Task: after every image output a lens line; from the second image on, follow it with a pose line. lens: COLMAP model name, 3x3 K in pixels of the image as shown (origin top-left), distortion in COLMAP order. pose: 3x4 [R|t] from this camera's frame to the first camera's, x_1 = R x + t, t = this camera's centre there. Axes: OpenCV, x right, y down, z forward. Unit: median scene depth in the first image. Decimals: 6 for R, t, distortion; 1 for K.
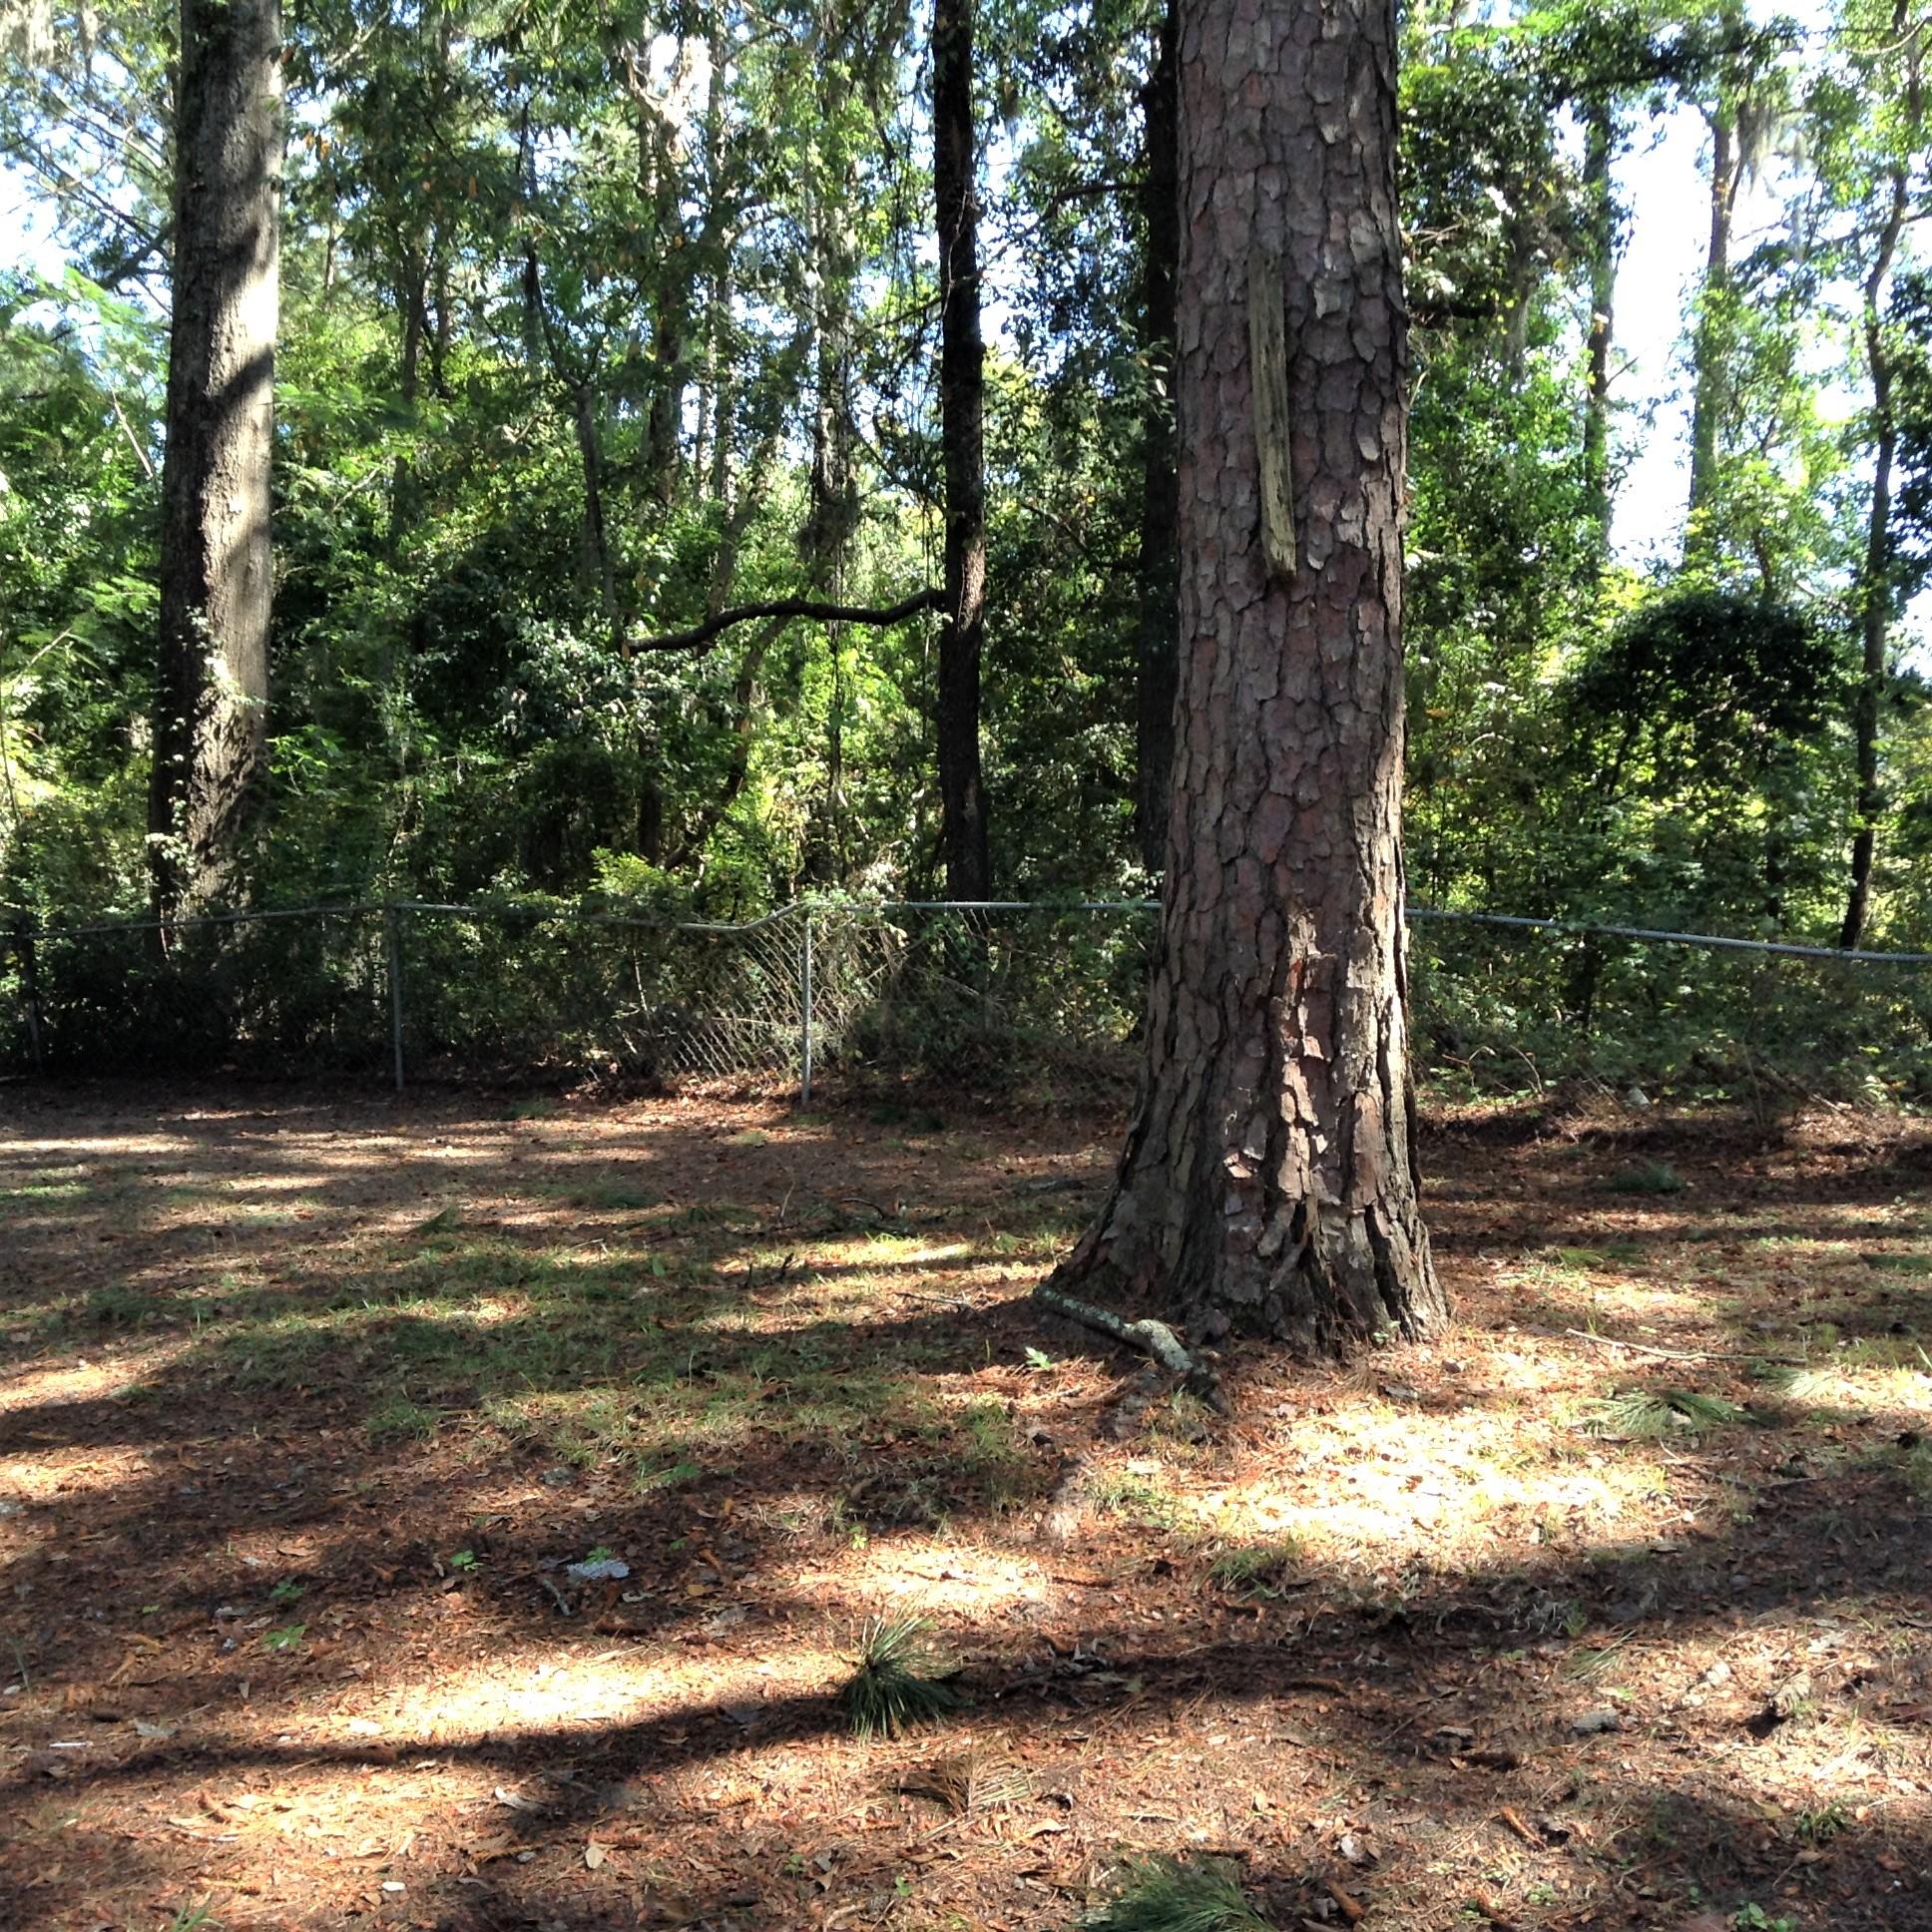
lens RADIAL K [[2400.5, 0, 966.0], [0, 2400.5, 966.0], [0, 0, 1]] dist [0.233370, -0.592725]
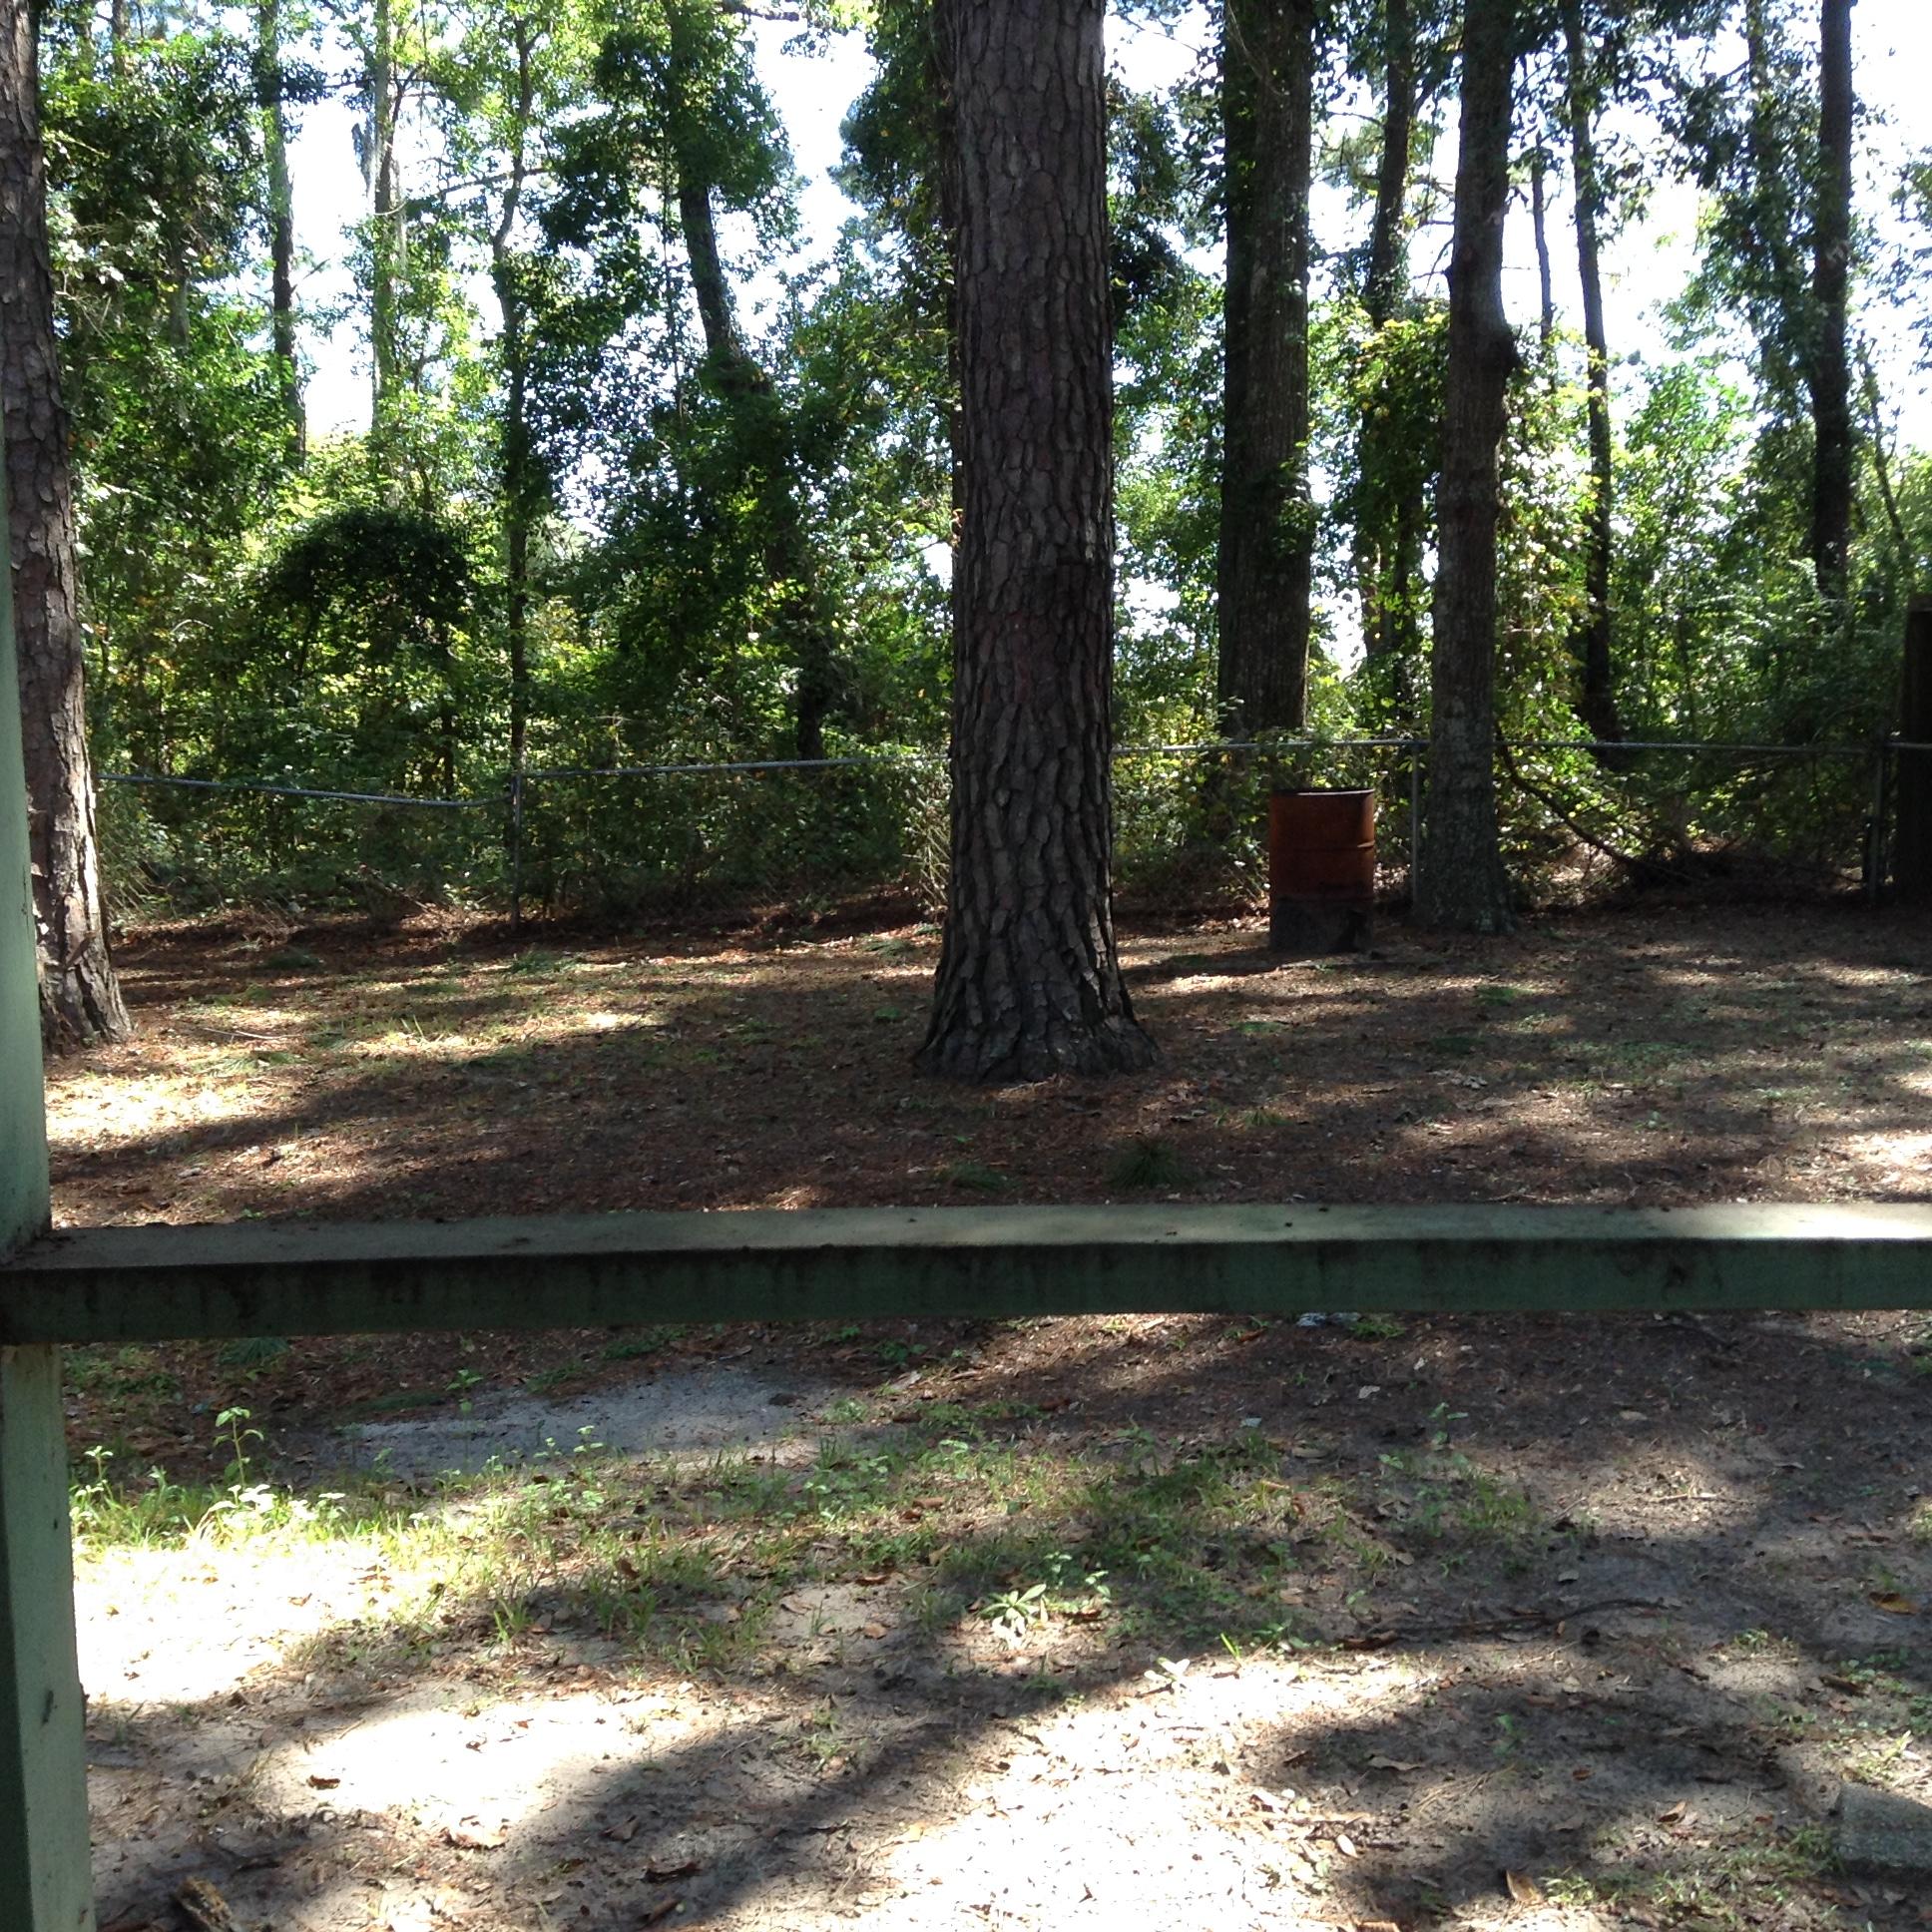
lens RADIAL K [[2400.5, 0, 966.0], [0, 2400.5, 966.0], [0, 0, 1]] dist [0.233370, -0.592725]
pose [[0.877736, -0.062746, 0.475019, -0.087752], [0.033594, 0.997008, 0.069622, 0.004961], [-0.477966, -0.045152, 0.877217, -0.700155]]
